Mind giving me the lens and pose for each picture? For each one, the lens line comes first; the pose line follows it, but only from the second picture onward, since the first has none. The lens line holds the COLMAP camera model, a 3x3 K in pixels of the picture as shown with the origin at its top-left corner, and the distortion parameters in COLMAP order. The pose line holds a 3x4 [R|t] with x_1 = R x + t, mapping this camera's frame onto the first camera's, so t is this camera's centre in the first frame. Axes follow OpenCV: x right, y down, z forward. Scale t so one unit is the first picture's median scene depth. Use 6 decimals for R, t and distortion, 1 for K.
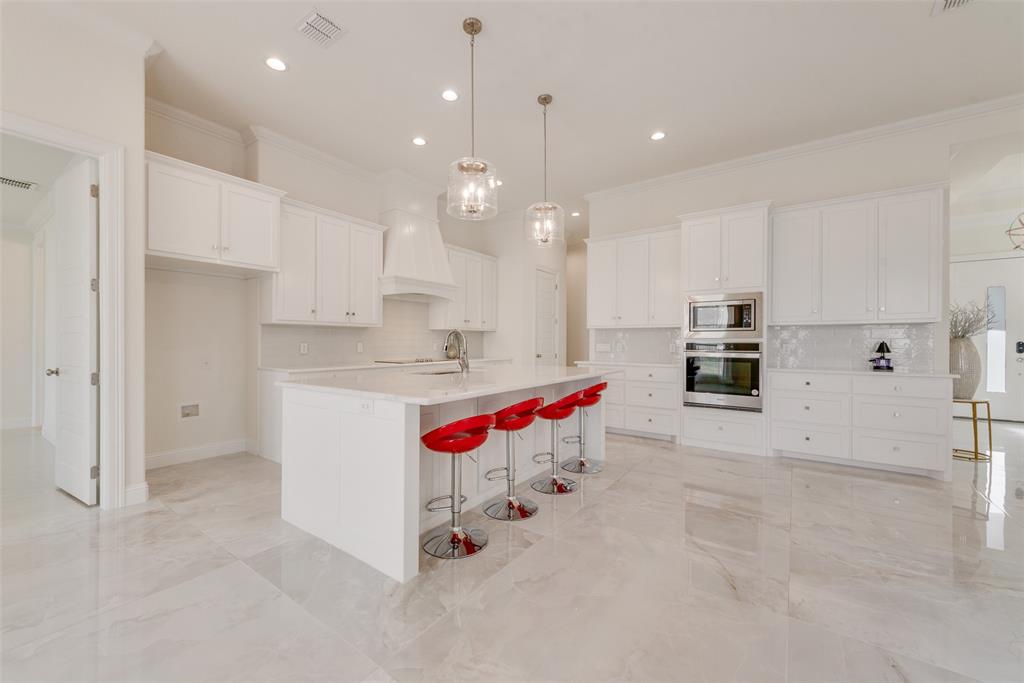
lens RADIAL K [[403.1, 0, 502.3], [0, 403.1, 343.9], [0, 0, 1]] dist [0.013495, -0.003078]
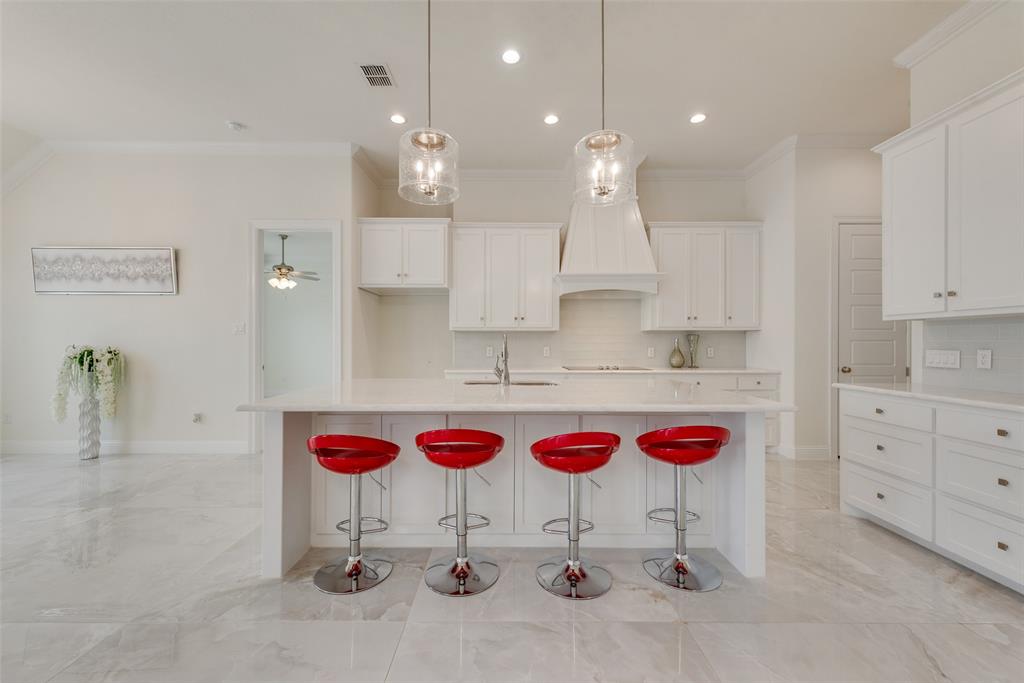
lens RADIAL K [[403.1, 0, 510.8], [0, 403.1, 341.0], [0, 0, 1]] dist [0.013495, -0.003078]
pose [[0.583659, -0.005052, -0.811983, 0.466886], [-0.001637, 0.999971, -0.007398, -0.011245], [0.811997, 0.005647, 0.583634, 0.420991]]
